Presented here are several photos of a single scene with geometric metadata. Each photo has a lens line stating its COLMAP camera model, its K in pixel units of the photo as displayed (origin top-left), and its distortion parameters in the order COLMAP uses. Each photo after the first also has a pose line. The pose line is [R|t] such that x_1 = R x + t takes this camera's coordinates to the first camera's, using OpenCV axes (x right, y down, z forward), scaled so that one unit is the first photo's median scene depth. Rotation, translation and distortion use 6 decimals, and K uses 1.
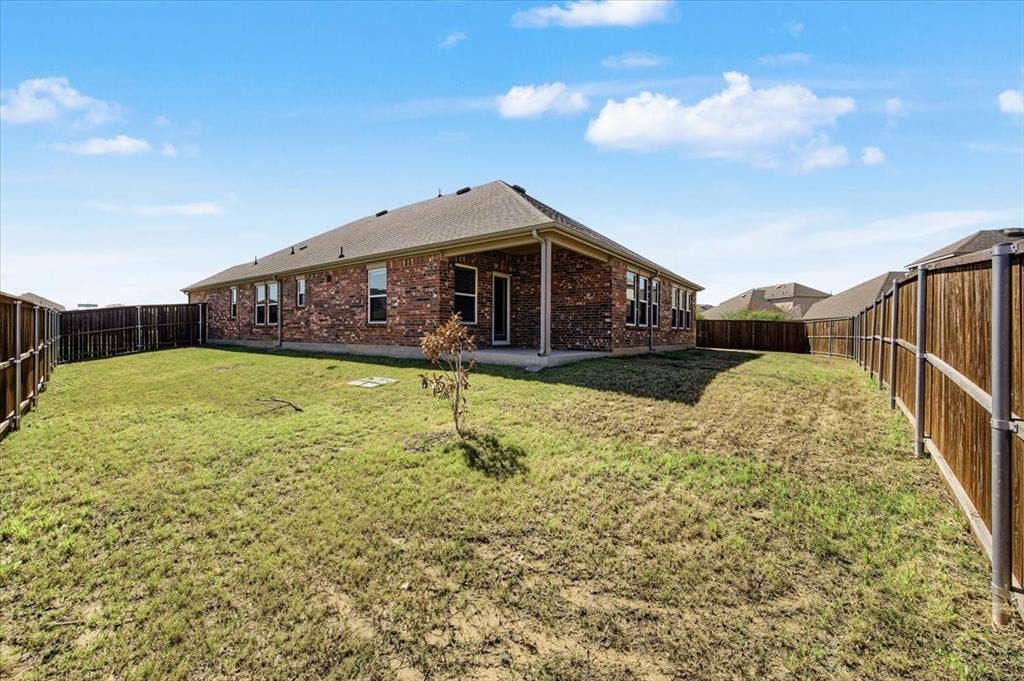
lens RADIAL K [[402.2, 0, 514.5], [0, 402.2, 336.0], [0, 0, 1]] dist [-0.000333, 0.000118]
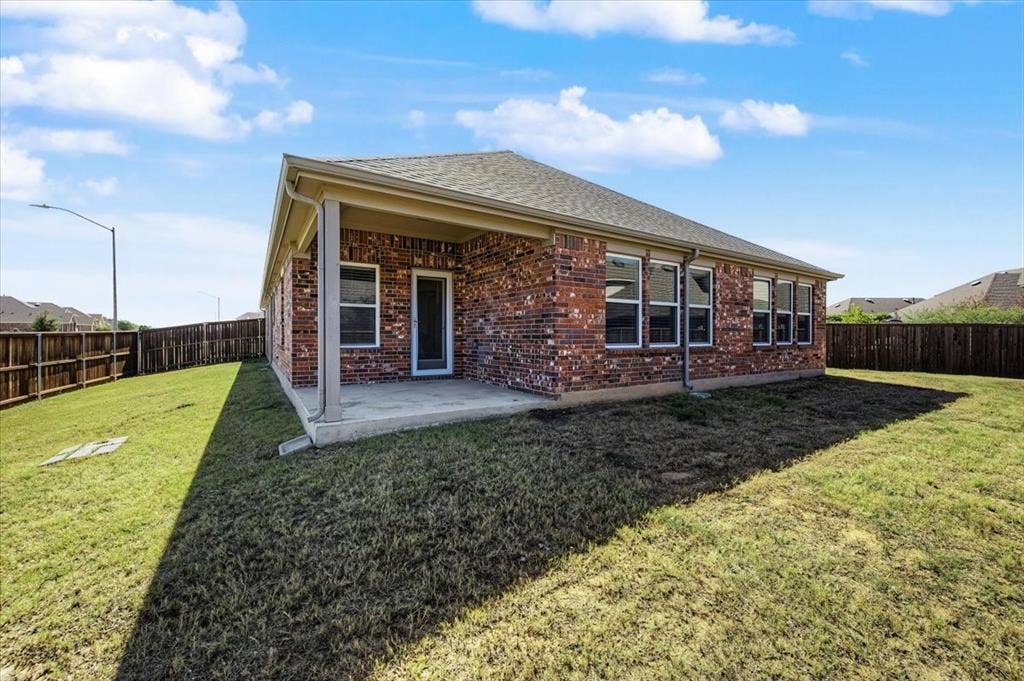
lens RADIAL K [[402.2, 0, 514.6], [0, 402.2, 339.1], [0, 0, 1]] dist [-0.000333, 0.000118]
pose [[0.935591, -0.004224, -0.353060, 0.348049], [0.004108, 0.999991, -0.001077, -0.039252], [0.353062, -0.000443, 0.935600, 0.414681]]
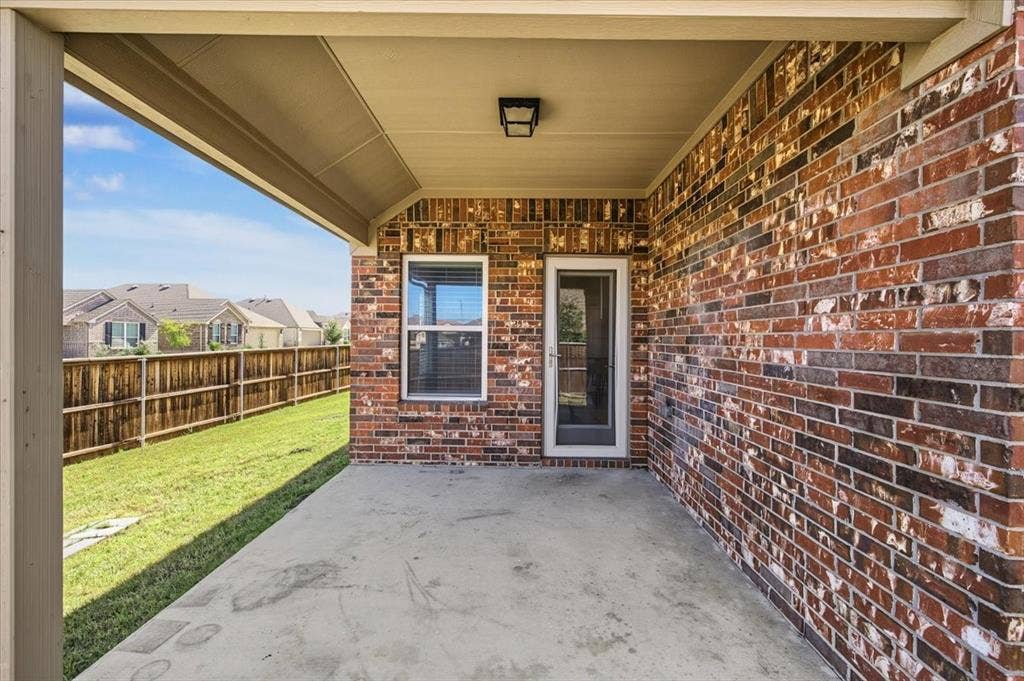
lens RADIAL K [[402.2, 0, 514.3], [0, 402.2, 338.8], [0, 0, 1]] dist [-0.000333, 0.000118]
pose [[0.582476, -0.002128, -0.812845, 0.226983], [-0.010304, 0.999897, -0.010002, -0.081616], [0.812782, 0.014202, 0.582394, 0.753146]]
